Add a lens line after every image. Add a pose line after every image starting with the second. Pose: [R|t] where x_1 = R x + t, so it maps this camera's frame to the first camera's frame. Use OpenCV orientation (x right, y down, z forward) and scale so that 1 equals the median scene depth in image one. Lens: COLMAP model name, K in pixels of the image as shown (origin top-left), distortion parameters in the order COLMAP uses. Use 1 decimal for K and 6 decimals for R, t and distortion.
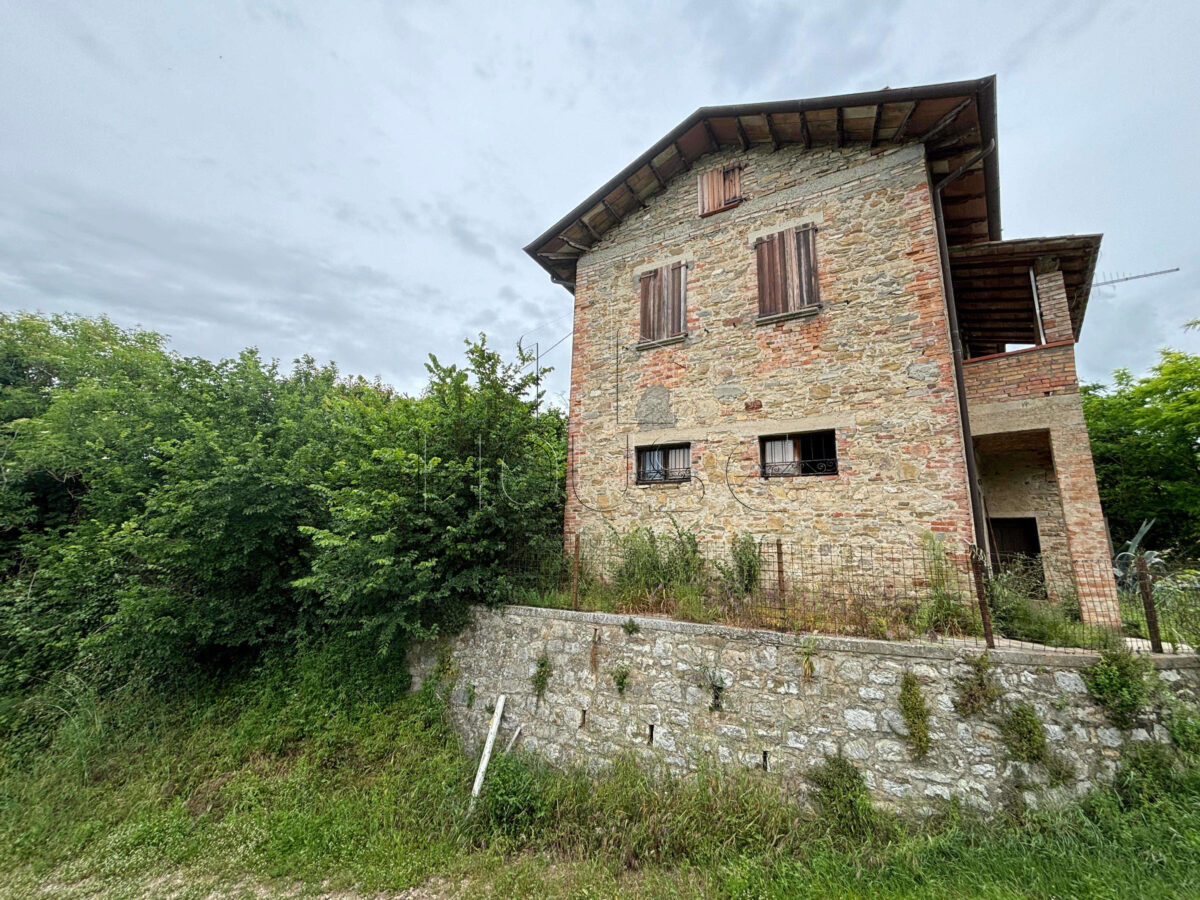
lens RADIAL K [[480.7, 0, 600.0], [0, 480.7, 450.0], [0, 0, 1]] dist [-0.000433, 0.000111]
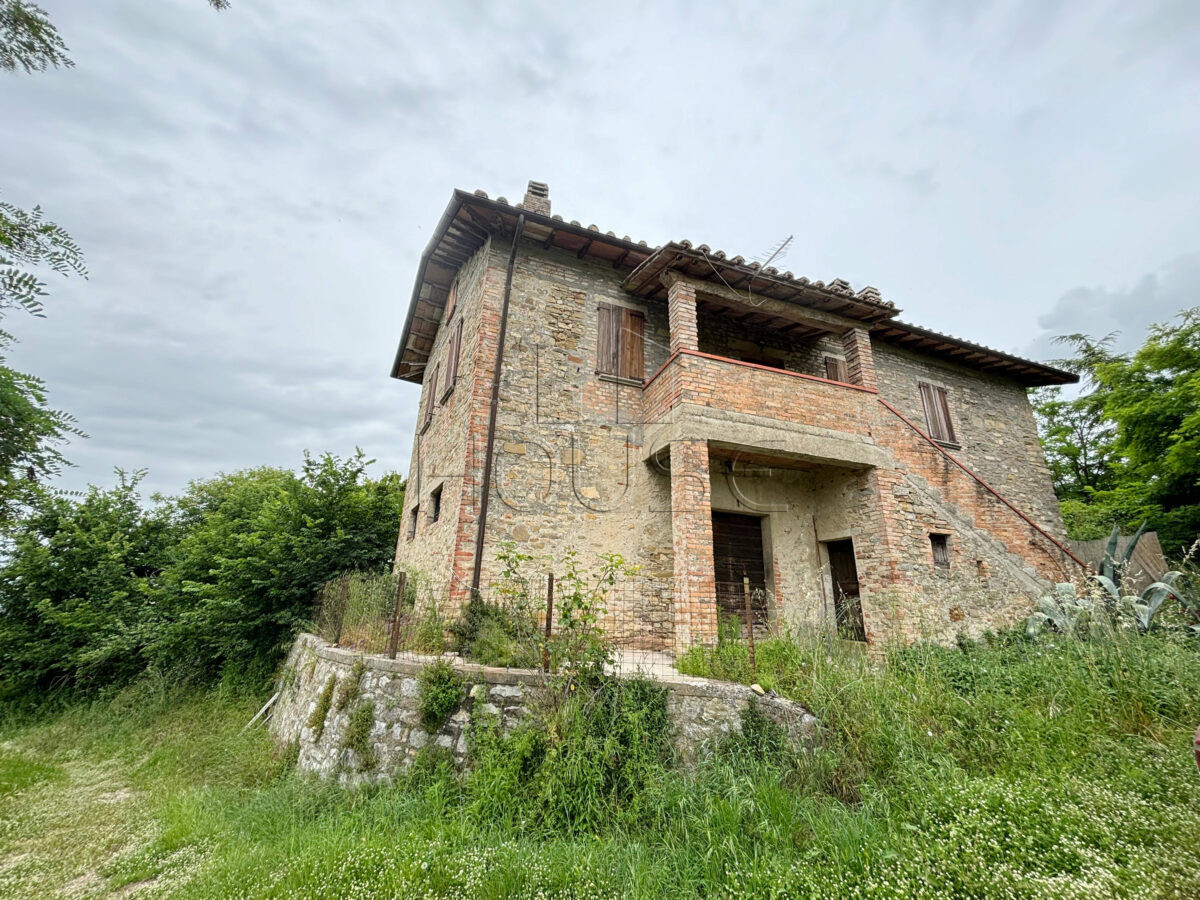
lens RADIAL K [[480.7, 0, 600.0], [0, 480.7, 450.0], [0, 0, 1]] dist [-0.000433, 0.000111]
pose [[0.886398, -0.143174, -0.440227, 1.110845], [0.099732, 0.987701, -0.120417, 0.062474], [0.452053, 0.062833, 0.889775, 0.087533]]
